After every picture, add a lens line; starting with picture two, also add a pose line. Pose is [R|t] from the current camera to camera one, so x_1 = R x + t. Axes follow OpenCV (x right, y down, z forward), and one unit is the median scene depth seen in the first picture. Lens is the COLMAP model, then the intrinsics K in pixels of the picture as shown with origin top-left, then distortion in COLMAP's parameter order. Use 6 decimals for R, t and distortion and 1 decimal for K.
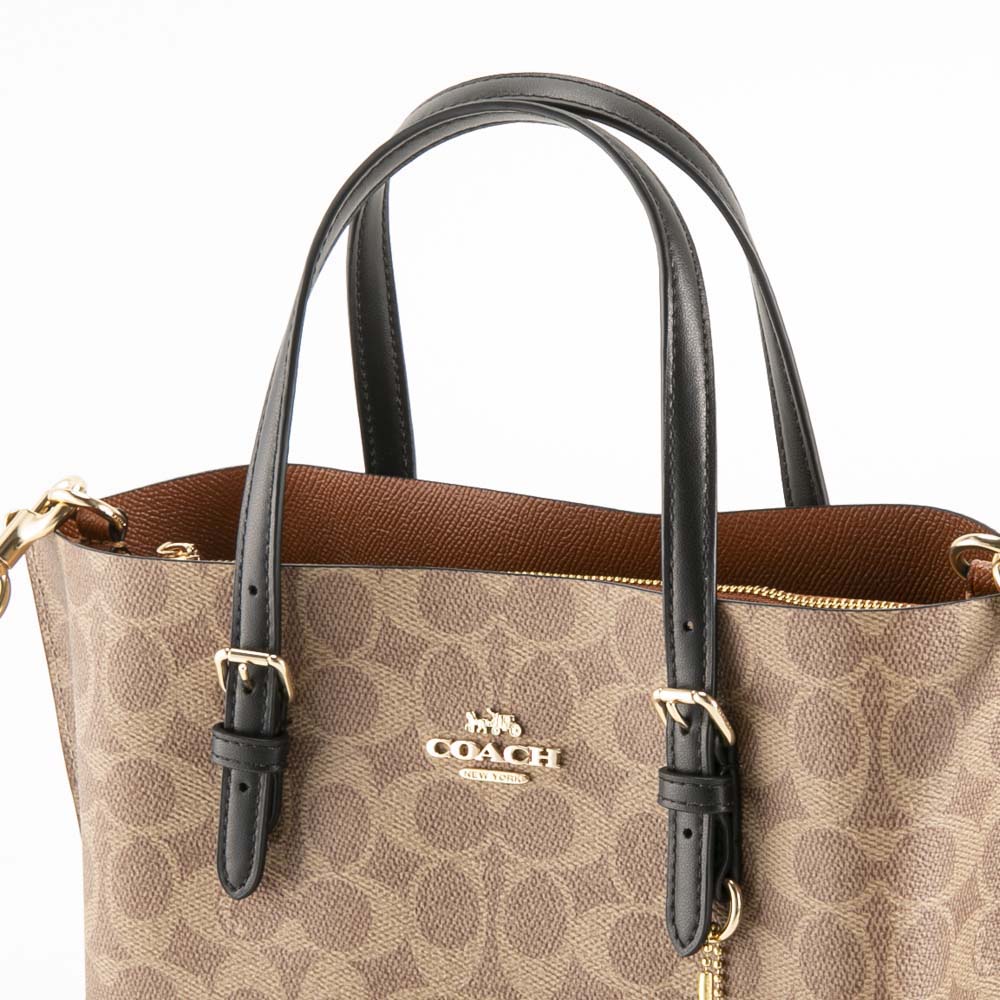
lens RADIAL K [[3833.0, 0, 502.1], [0, 3833.0, 498.8], [0, 0, 1]] dist [0.089854, 0.000000]
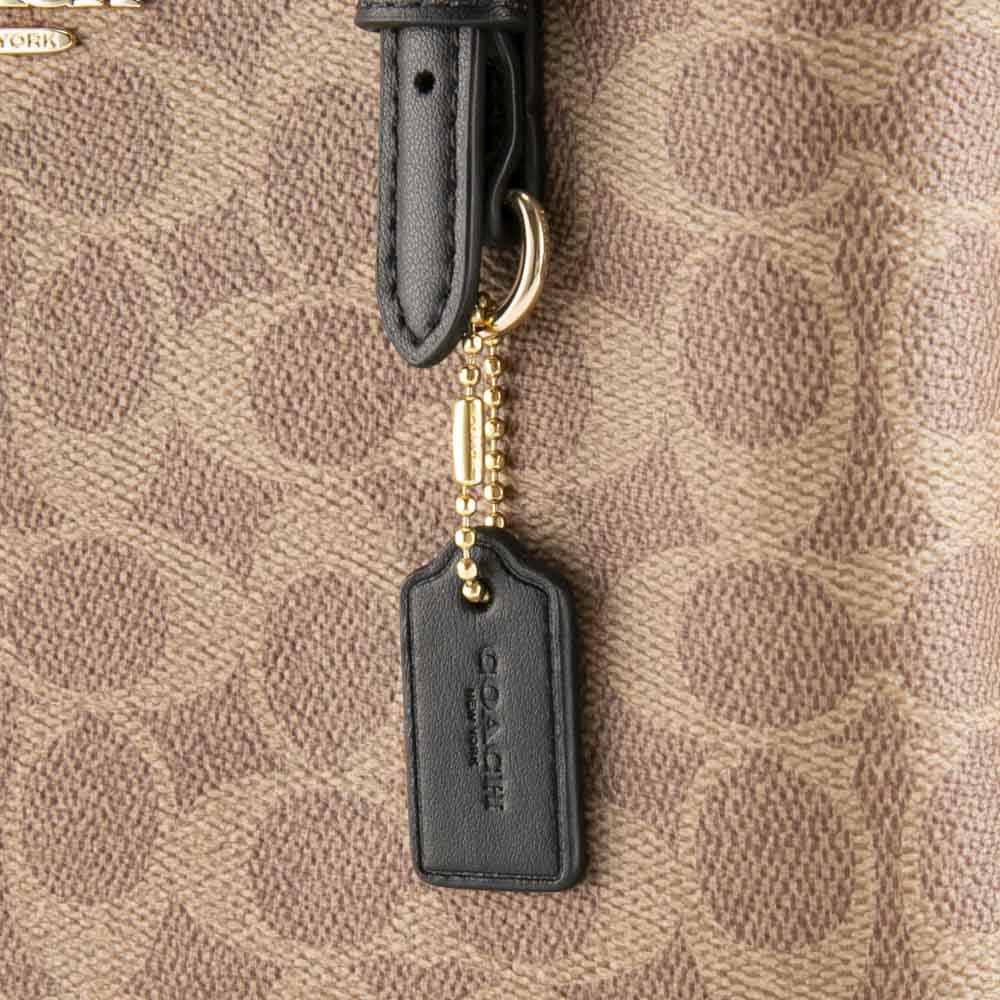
lens RADIAL K [[3833.0, 0, 497.8], [0, 3833.0, 501.8], [0, 0, 1]] dist [0.089854, 0.000000]
pose [[0.996441, -0.008316, 0.083878, 0.019000], [0.012169, 0.998889, -0.045531, 0.154040], [-0.083407, 0.046389, 0.995435, 0.553164]]
